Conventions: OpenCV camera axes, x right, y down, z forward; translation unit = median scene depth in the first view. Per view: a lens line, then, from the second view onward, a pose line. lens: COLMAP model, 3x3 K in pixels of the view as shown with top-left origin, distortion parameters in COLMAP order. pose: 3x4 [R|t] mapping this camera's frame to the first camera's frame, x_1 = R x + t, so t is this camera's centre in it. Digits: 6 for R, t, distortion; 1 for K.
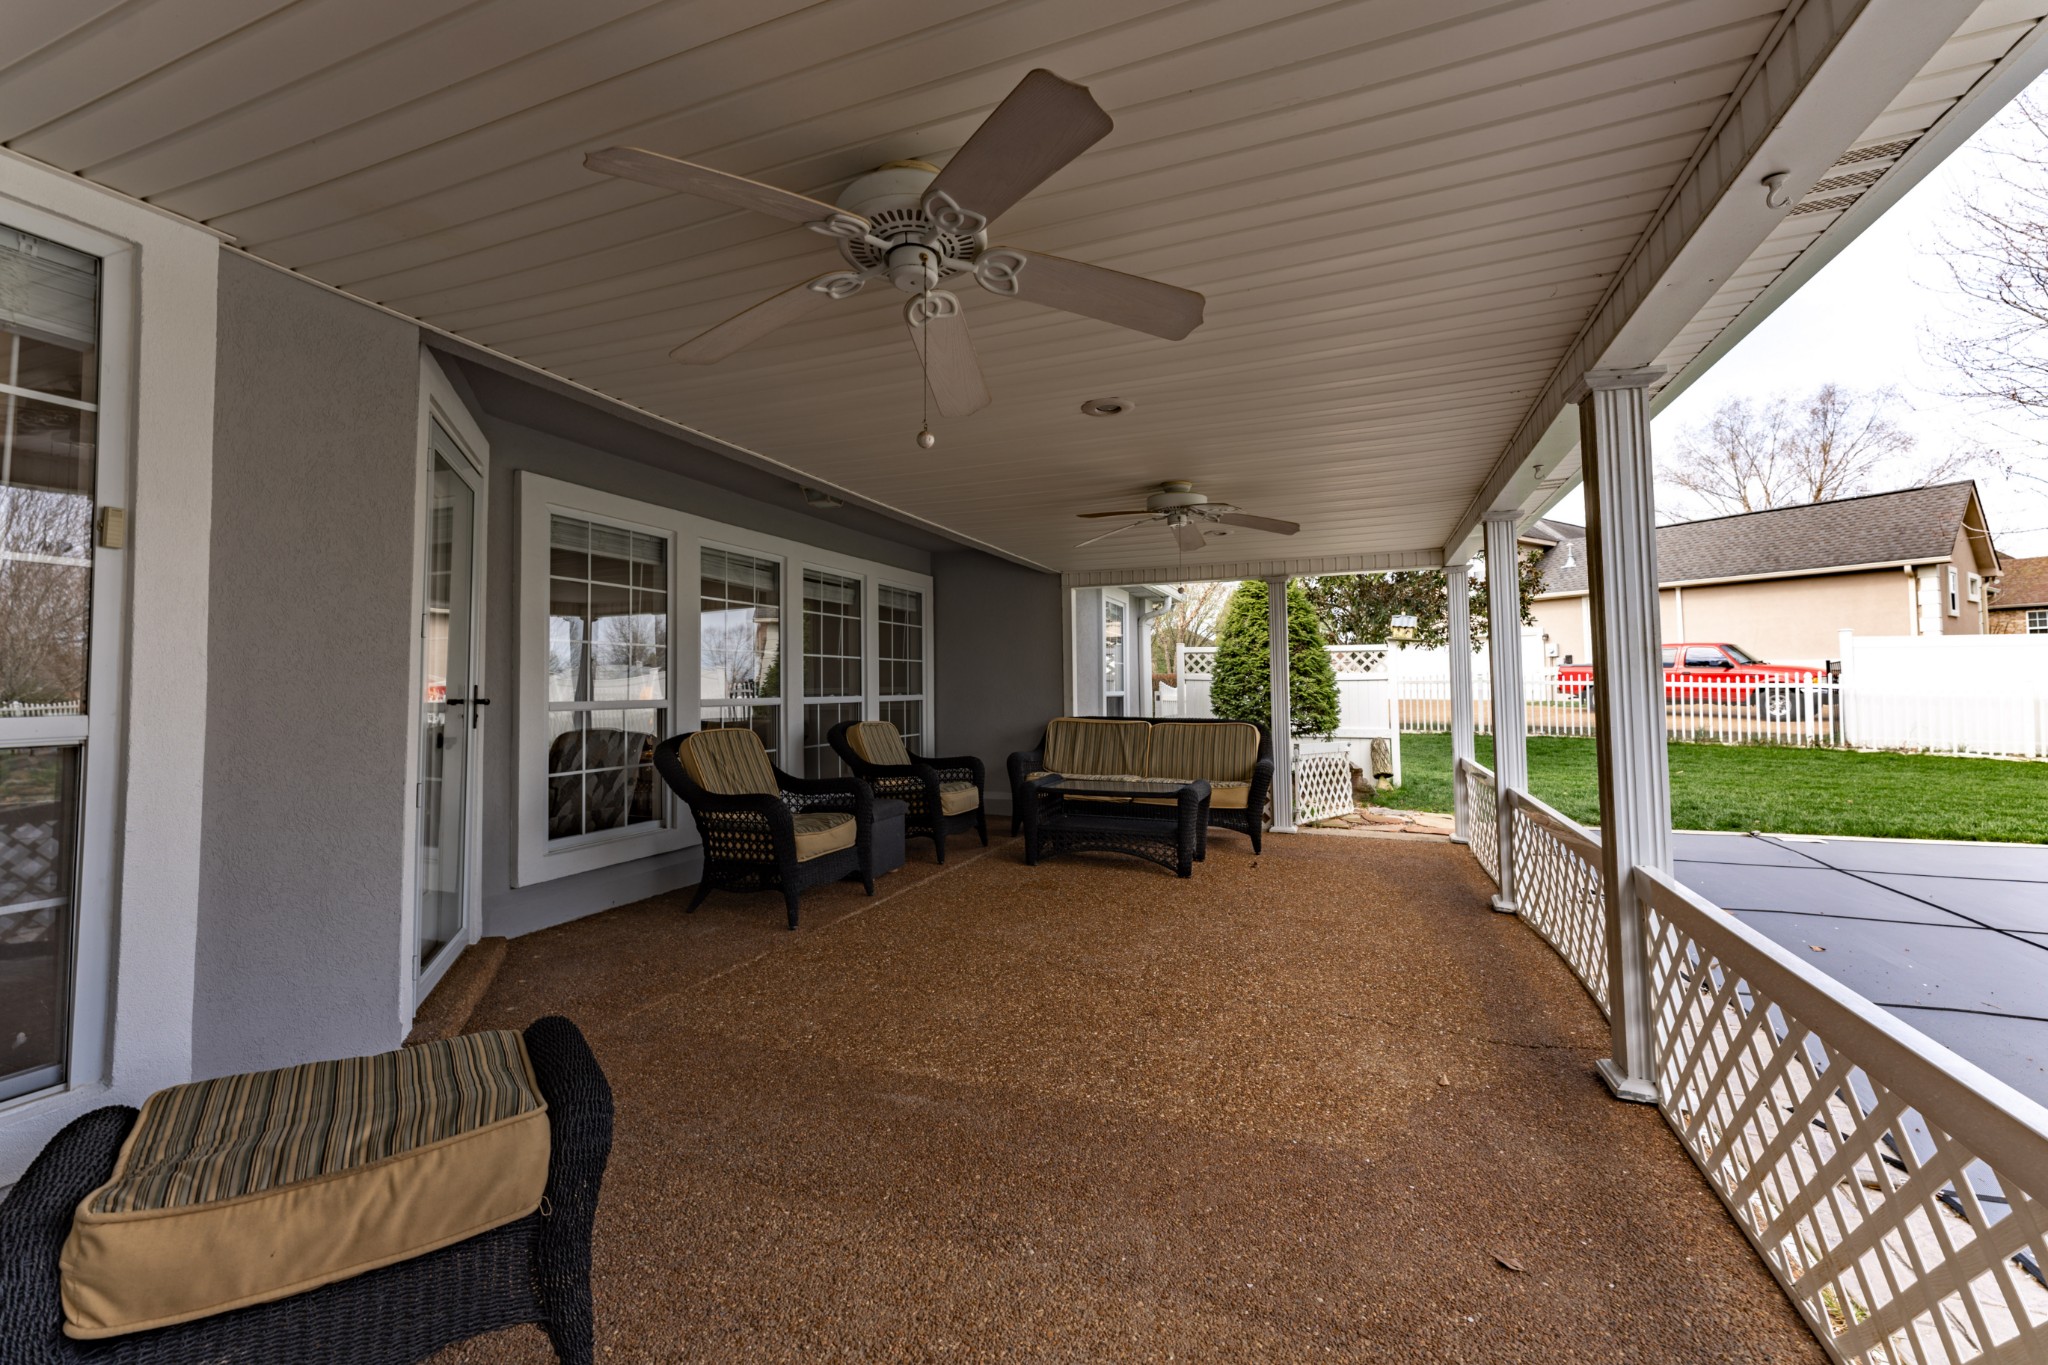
lens RADIAL K [[857.6, 0, 1043.5], [0, 857.6, 703.3], [0, 0, 1]] dist [0.000092, -0.000036]
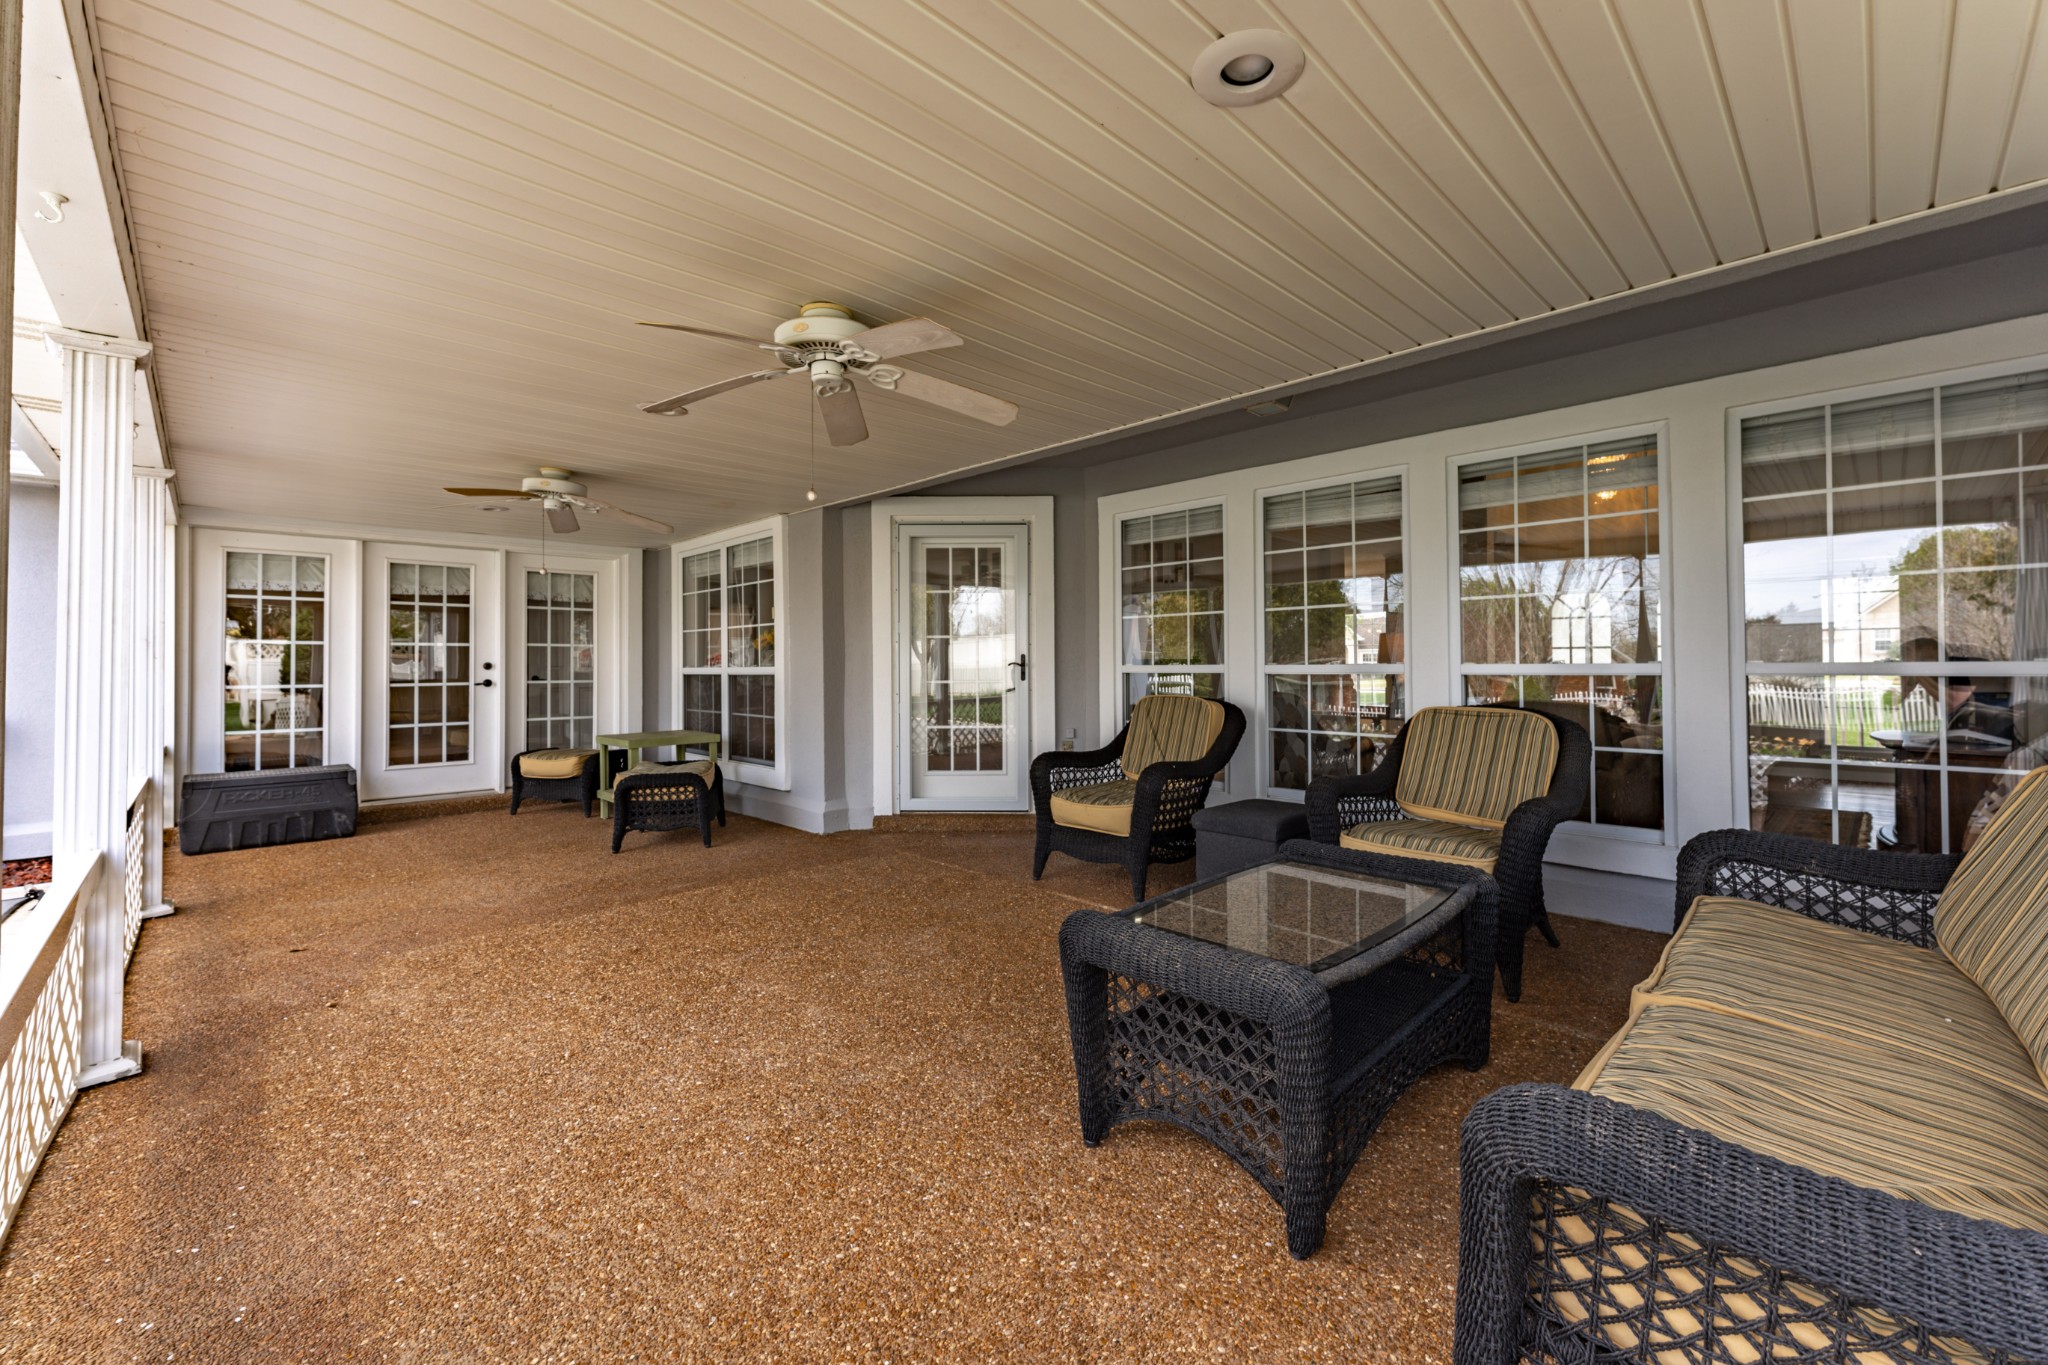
lens RADIAL K [[901.4, 0, 1058.0], [0, 901.4, 685.0], [0, 0, 1]] dist [-0.002575, -0.000262]
pose [[-0.458743, 0.025580, -0.888201, 0.682619], [-0.004351, 0.999509, 0.031032, -0.014234], [0.888558, 0.018100, -0.458407, 1.525817]]
